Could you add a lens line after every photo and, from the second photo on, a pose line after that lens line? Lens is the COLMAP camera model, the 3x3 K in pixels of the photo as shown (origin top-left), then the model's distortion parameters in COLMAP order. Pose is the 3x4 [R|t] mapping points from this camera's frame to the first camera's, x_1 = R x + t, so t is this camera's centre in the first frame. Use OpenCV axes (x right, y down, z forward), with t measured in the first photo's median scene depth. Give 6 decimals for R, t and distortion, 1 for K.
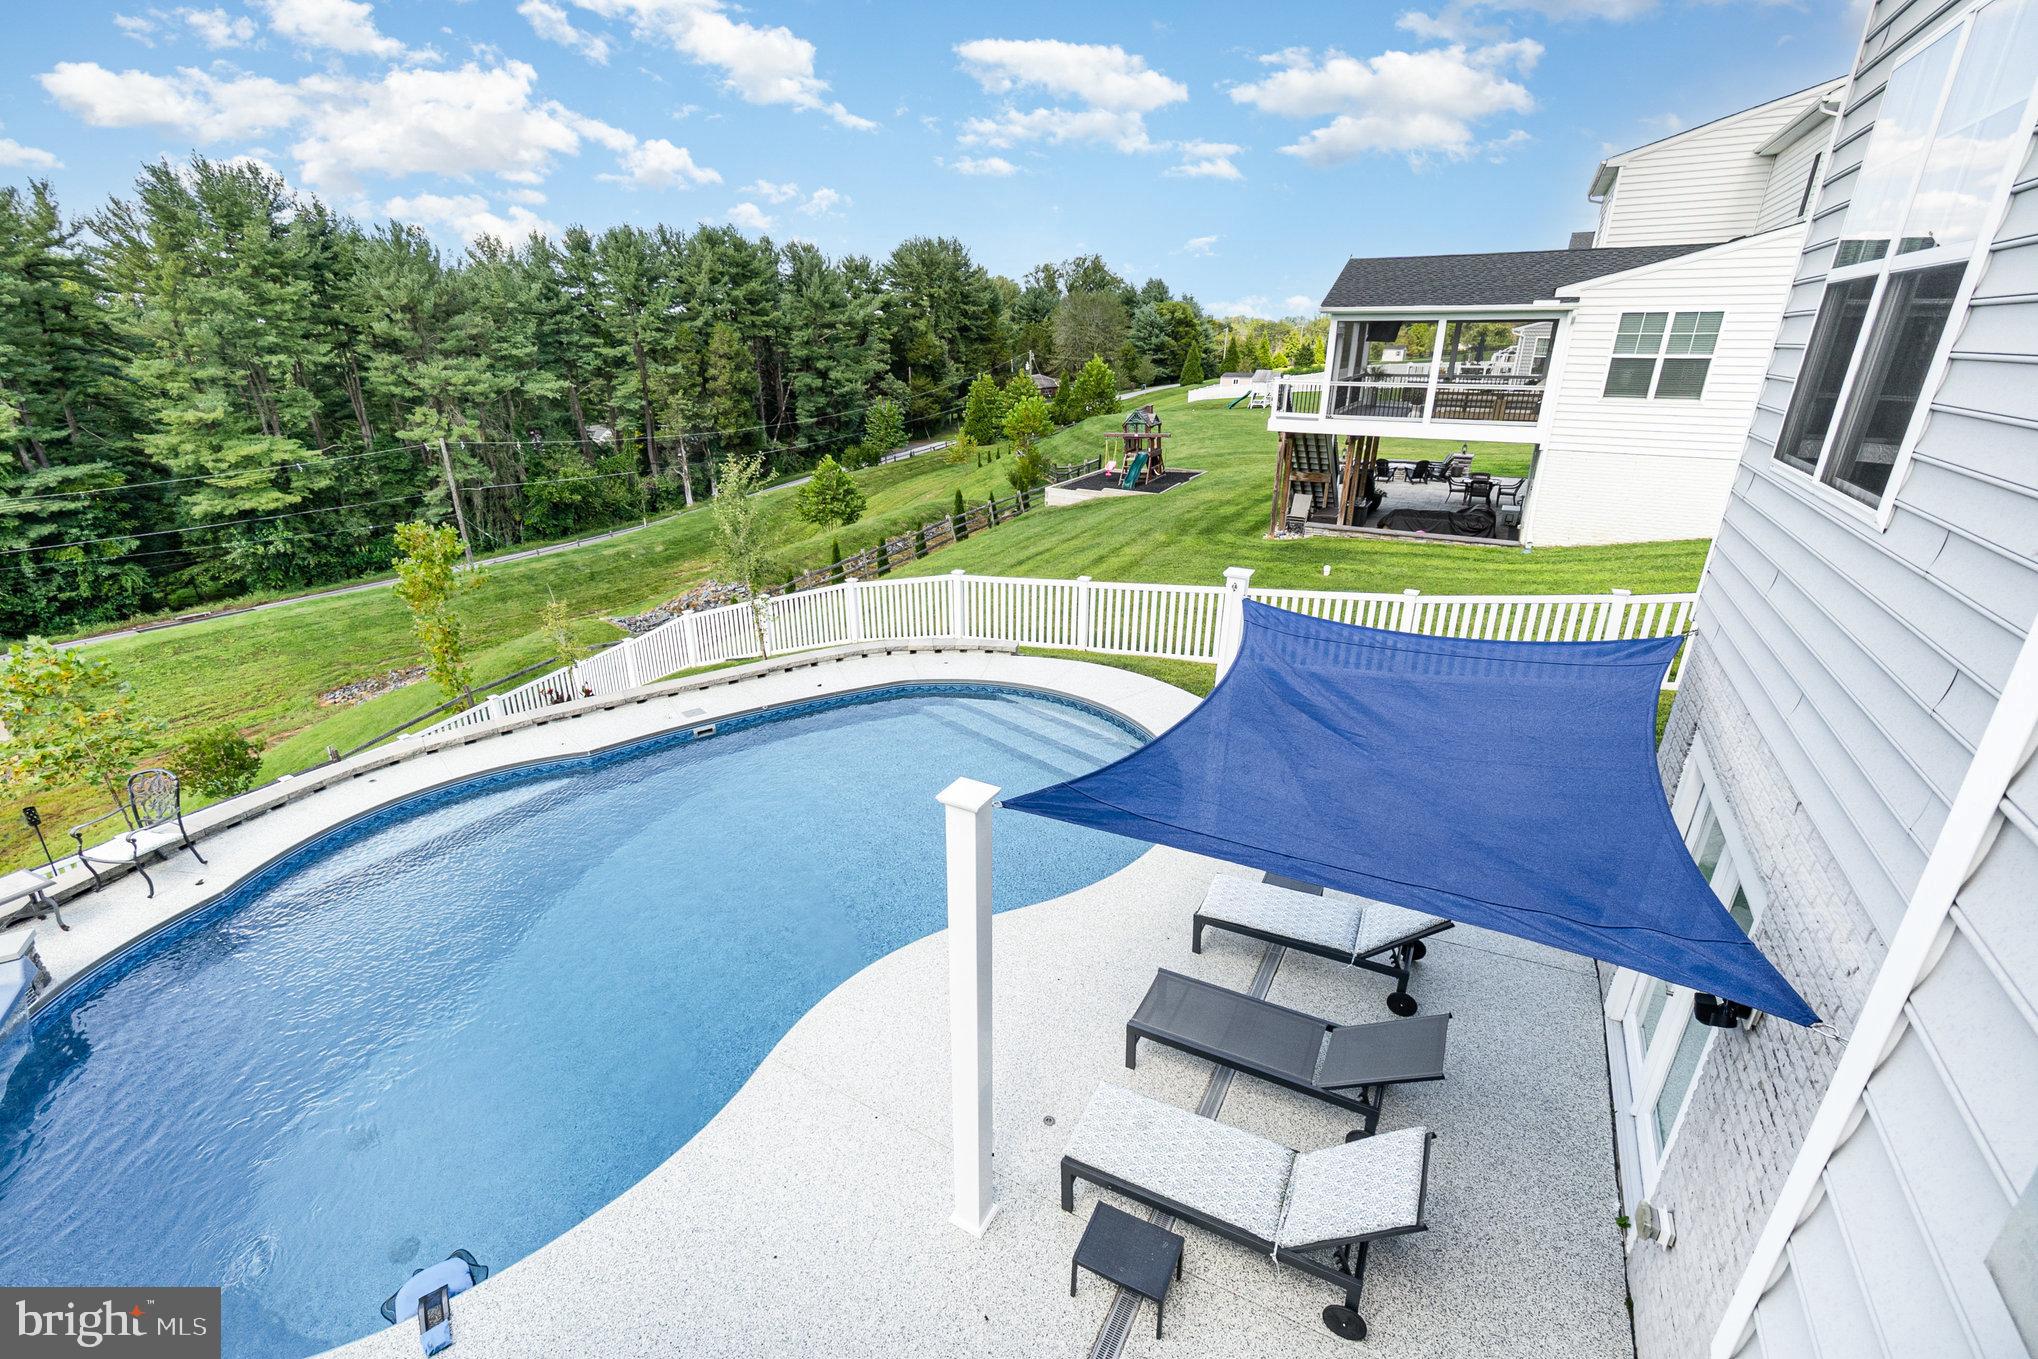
lens RADIAL K [[887.7, 0, 1012.8], [0, 887.7, 681.7], [0, 0, 1]] dist [-0.003869, -0.000500]
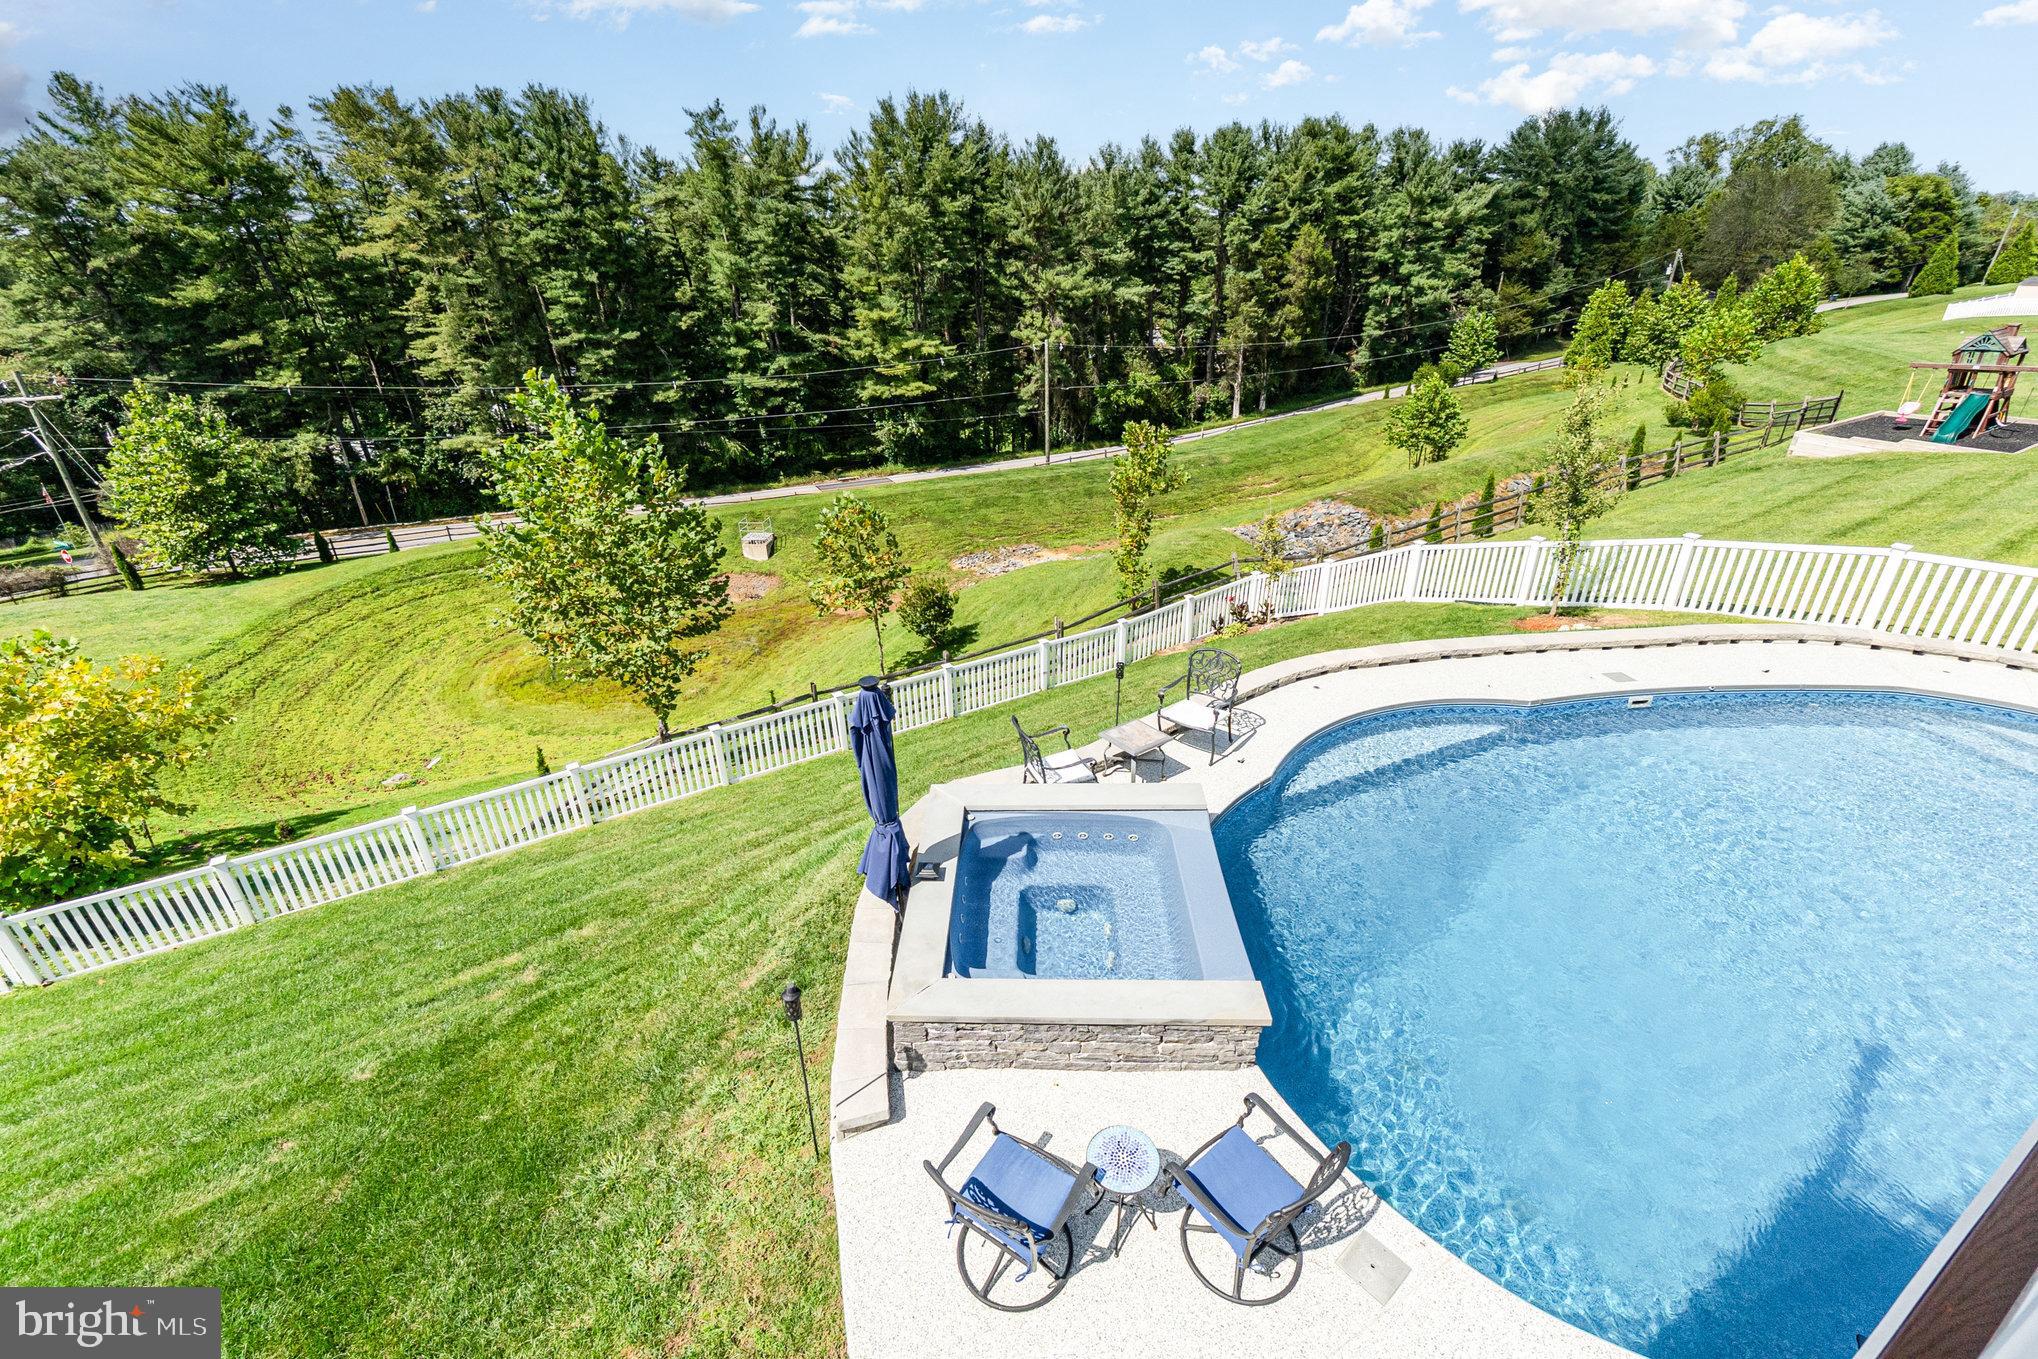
lens RADIAL K [[890.7, 0, 989.9], [0, 890.7, 683.0], [0, 0, 1]] dist [-0.006933, 0.003178]
pose [[0.855014, 0.212608, -0.473021, -0.069575], [-0.168697, 0.976519, 0.133983, 0.004030], [0.490400, -0.034760, 0.870804, -0.009068]]
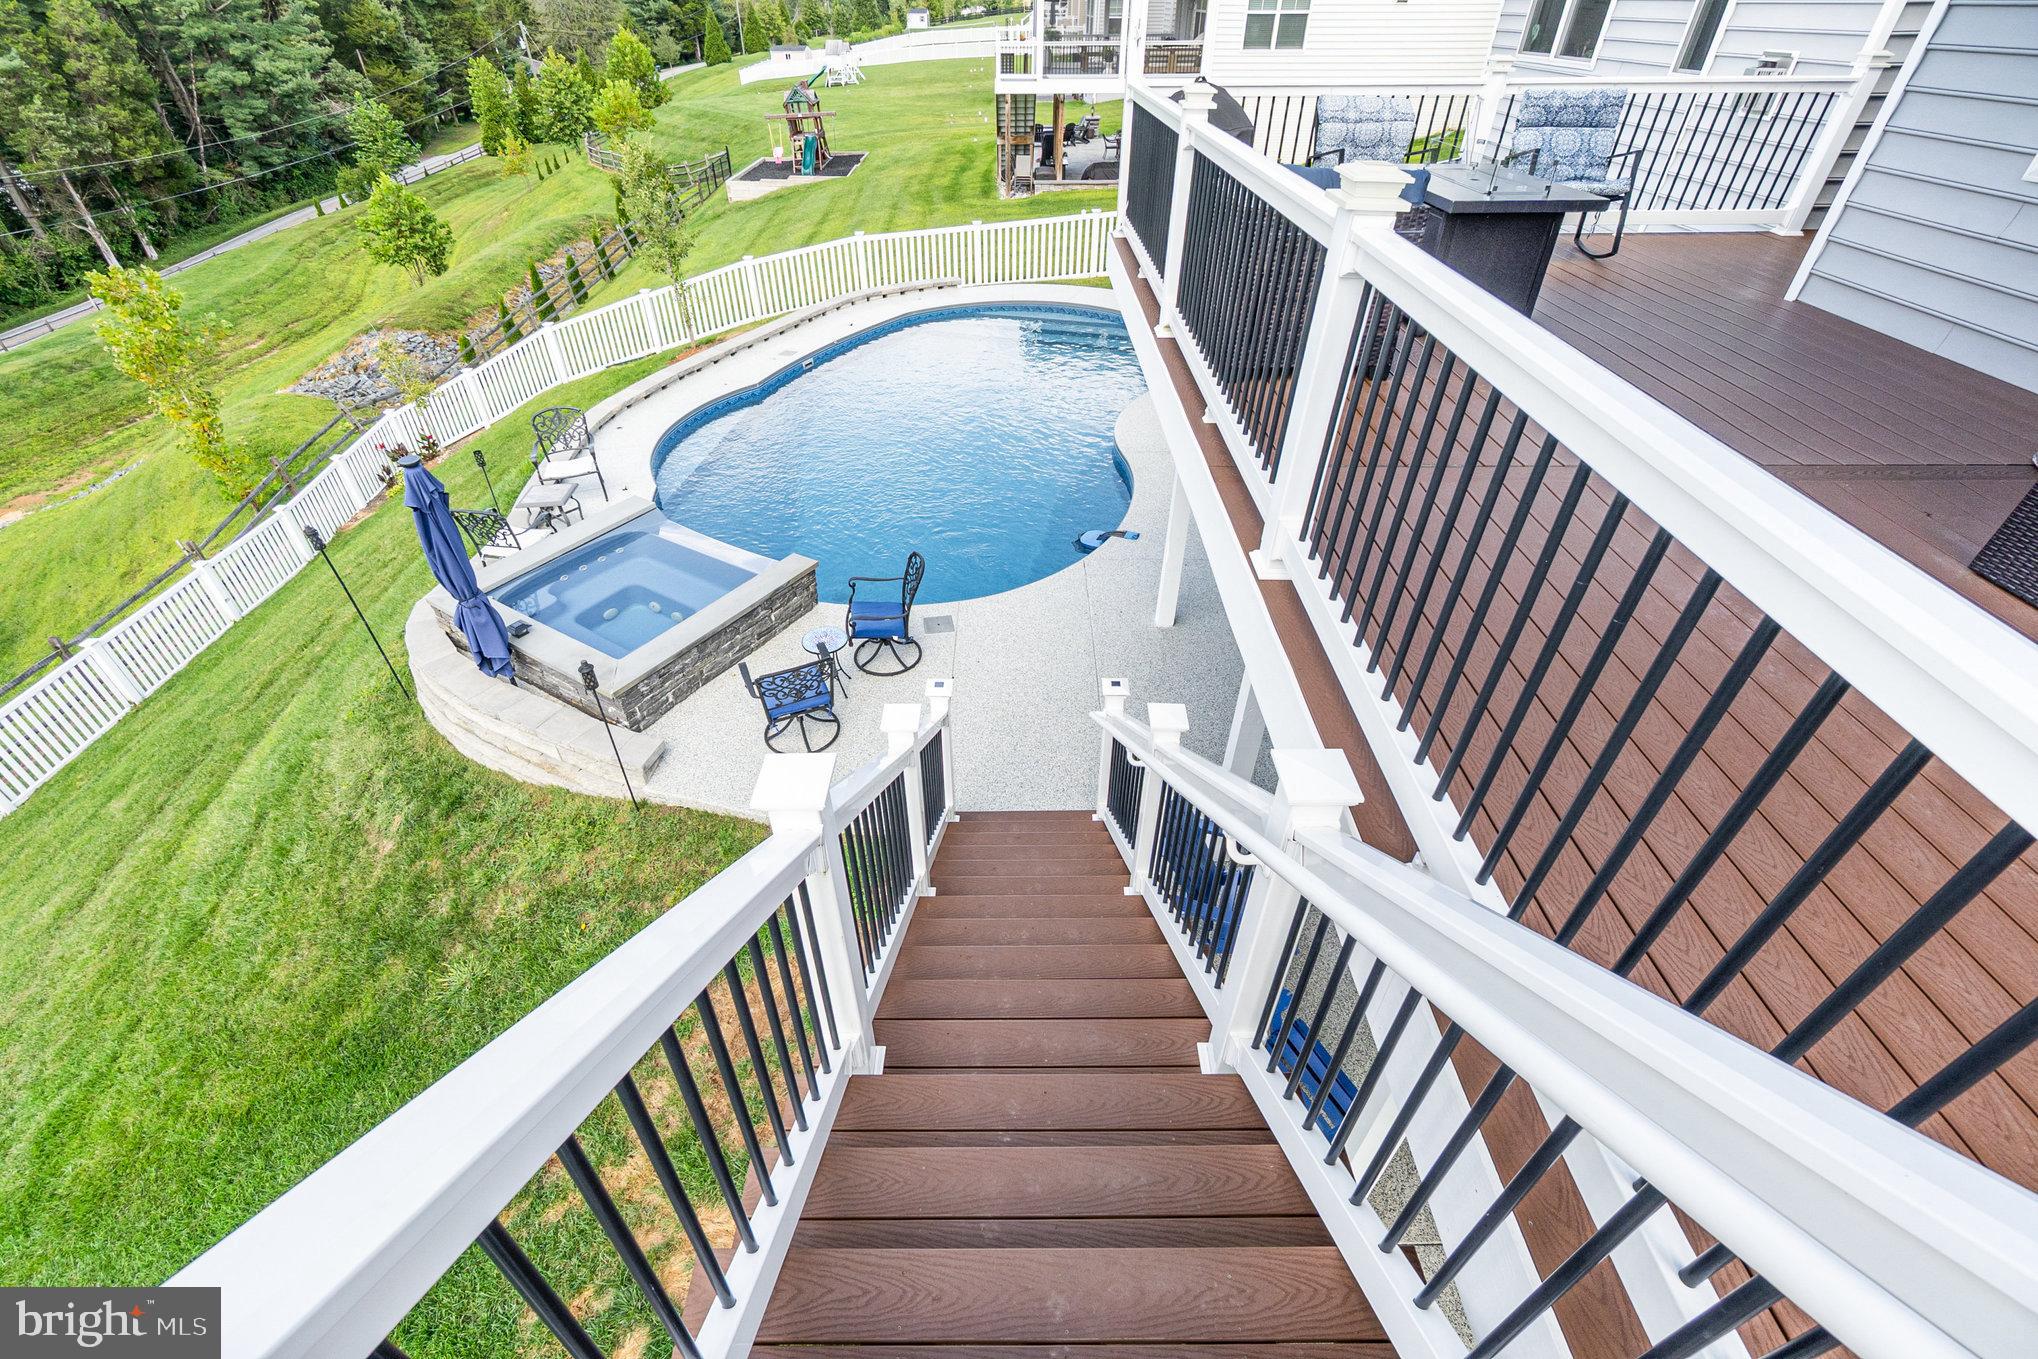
lens RADIAL K [[899.1, 0, 1019.0], [0, 899.1, 679.5], [0, 0, 1]] dist [-0.003596, 0.001021]
pose [[0.875725, -0.297629, 0.380160, -0.100152], [0.181851, 0.932737, 0.311338, 0.018591], [-0.447253, -0.203514, 0.870946, -0.048184]]
